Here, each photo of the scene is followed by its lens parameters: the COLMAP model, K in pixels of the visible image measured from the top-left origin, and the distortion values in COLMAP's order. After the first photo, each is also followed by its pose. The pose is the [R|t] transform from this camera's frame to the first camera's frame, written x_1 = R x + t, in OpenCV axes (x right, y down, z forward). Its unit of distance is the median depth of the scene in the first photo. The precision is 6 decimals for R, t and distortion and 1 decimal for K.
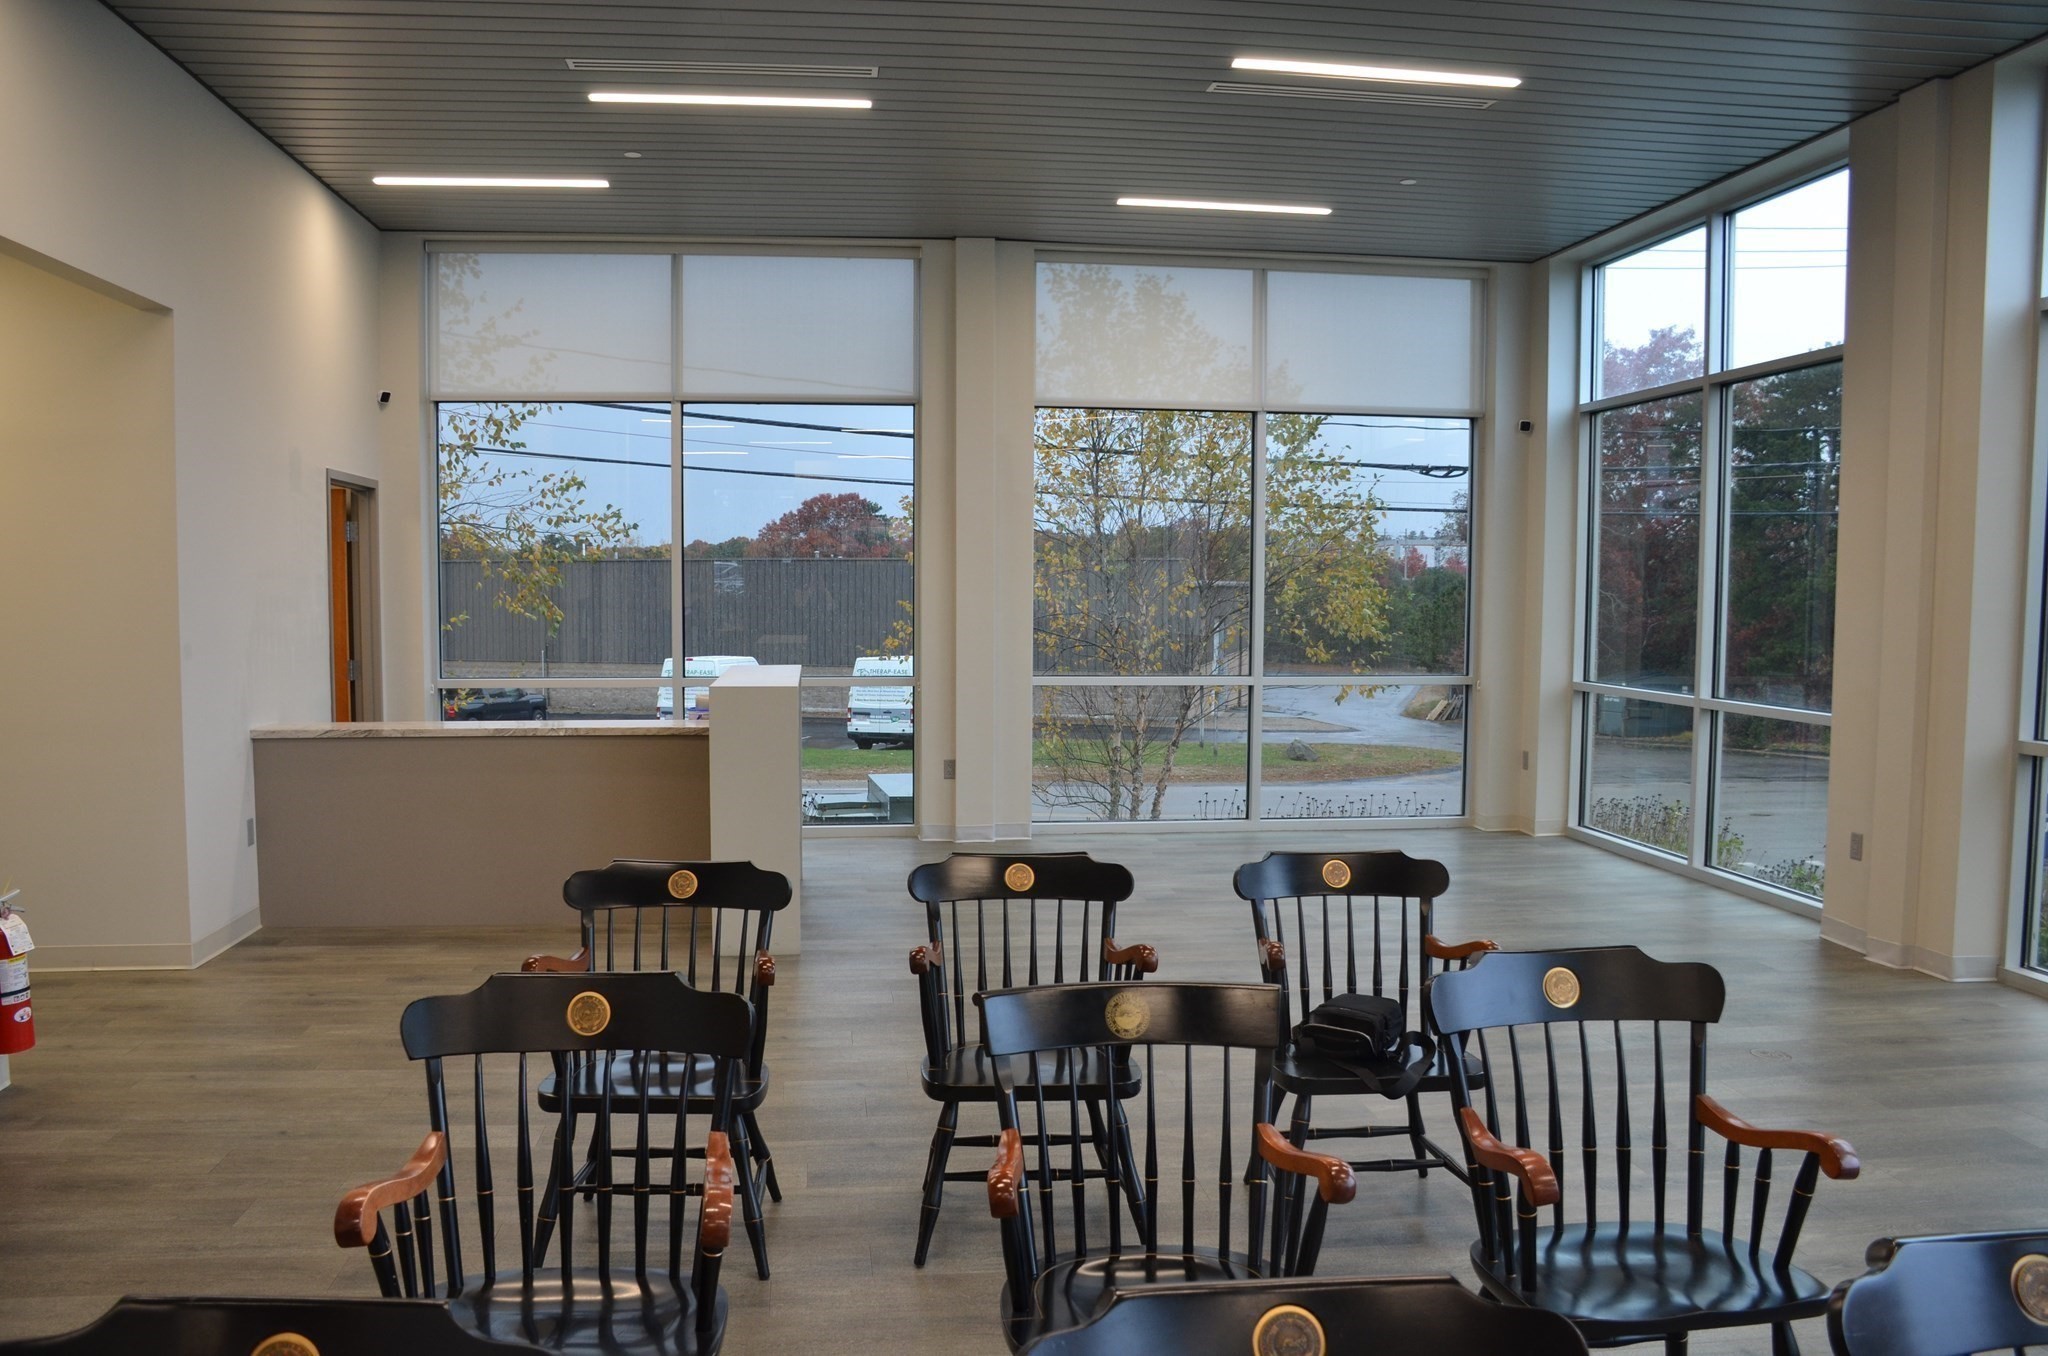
lens RADIAL K [[1667.6, 0, 1022.3], [0, 1667.6, 681.8], [0, 0, 1]] dist [-0.073850, 0.012269]
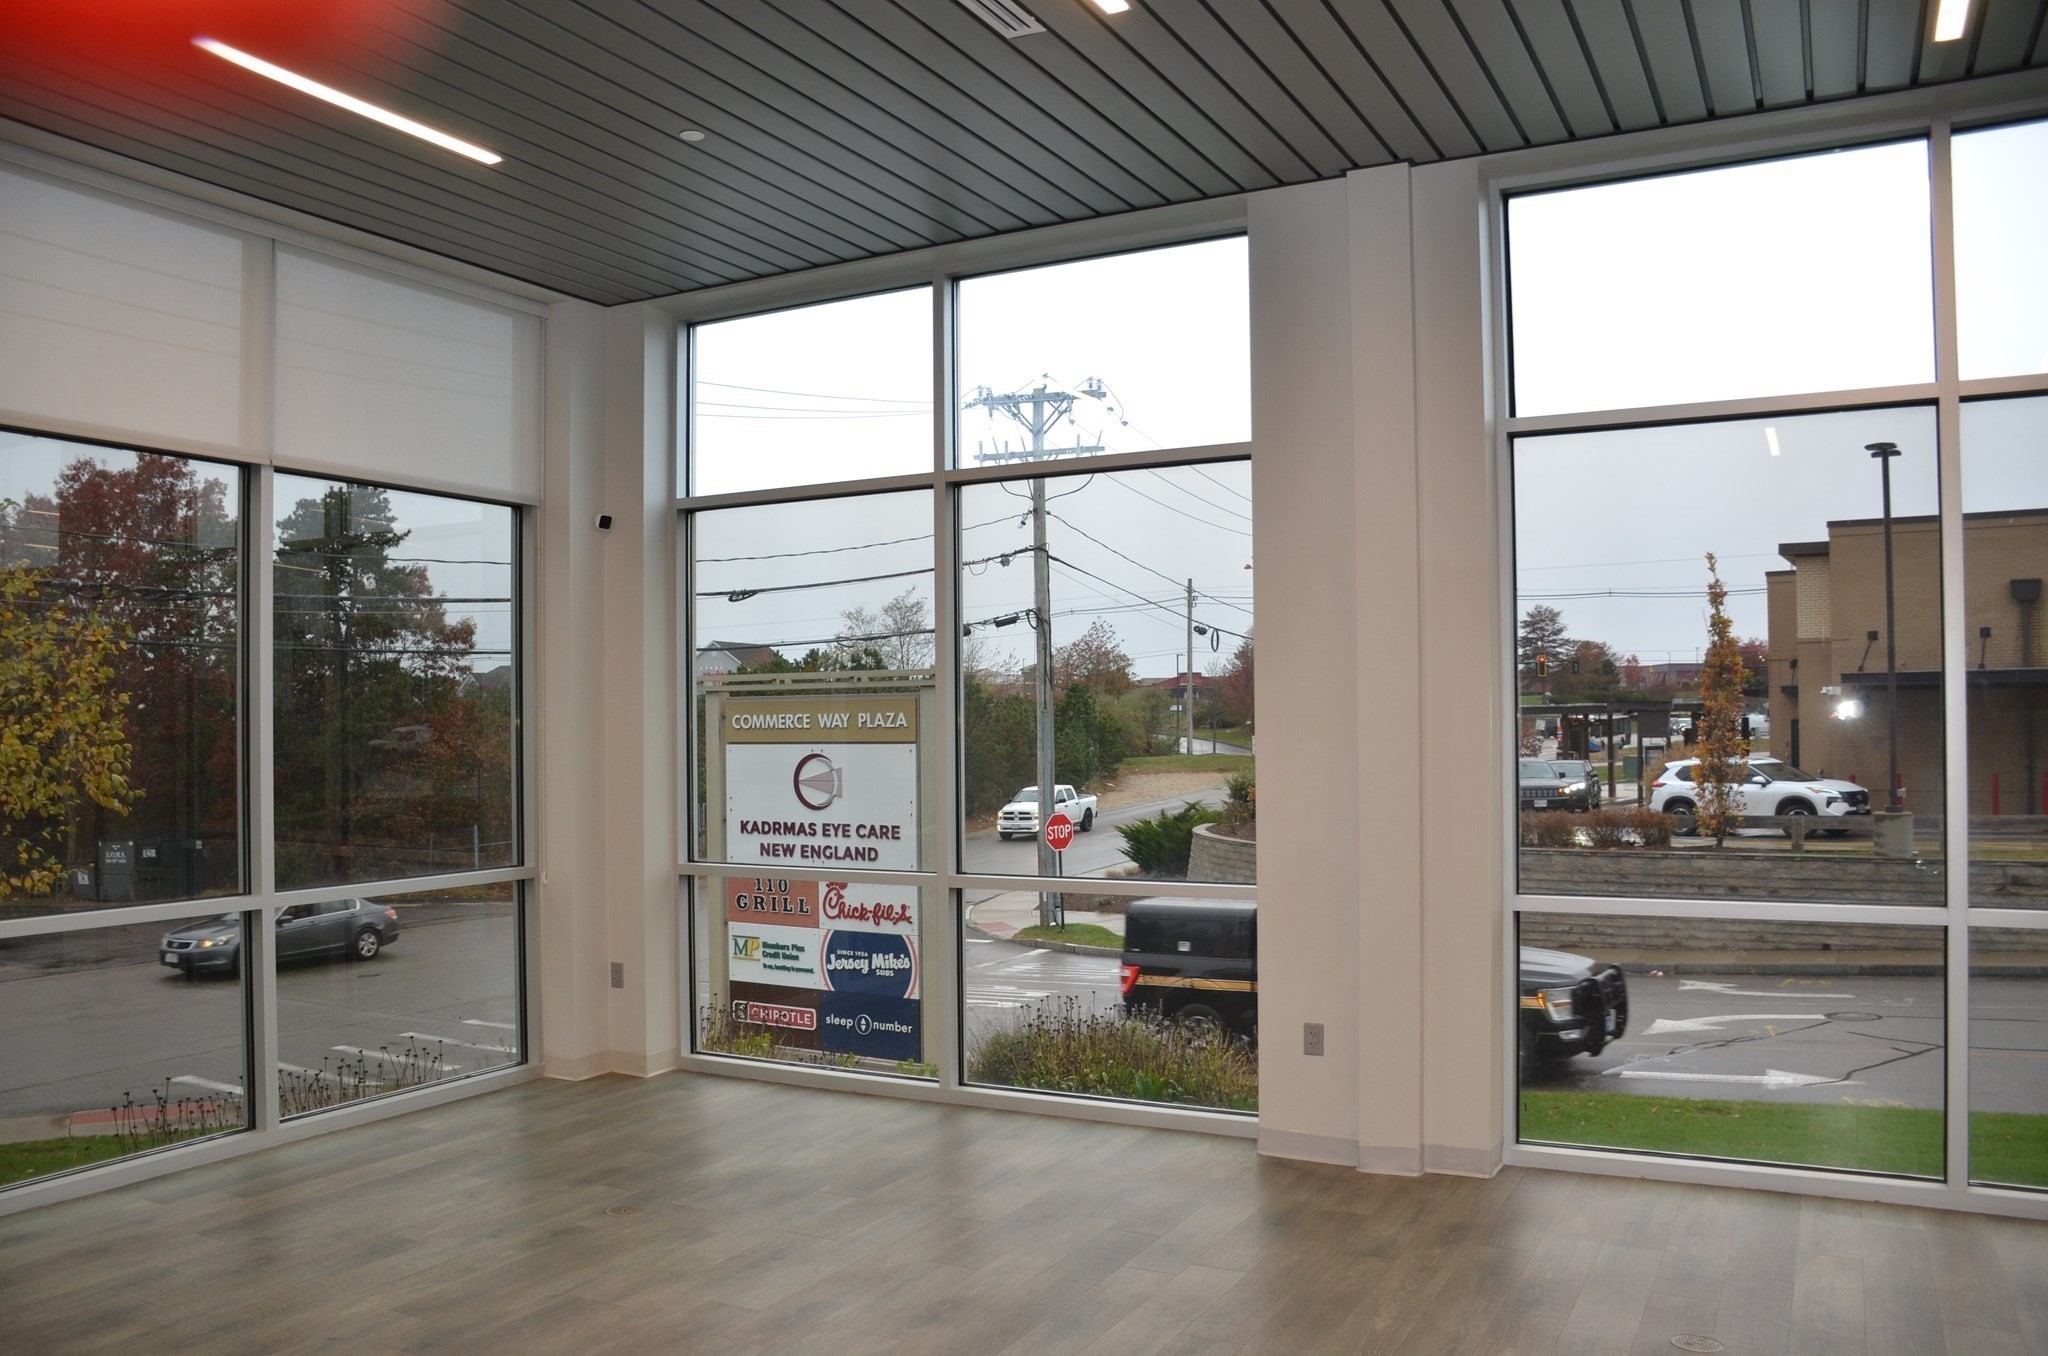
lens RADIAL K [[1599.0, 0, 1023.3], [0, 1599.0, 676.8], [0, 0, 1]] dist [-0.016219, -0.009778]
pose [[0.595605, 0.003367, 0.803270, -0.170007], [0.068746, 0.996109, -0.055148, -0.035657], [-0.800330, 0.088068, 0.593056, 0.463162]]
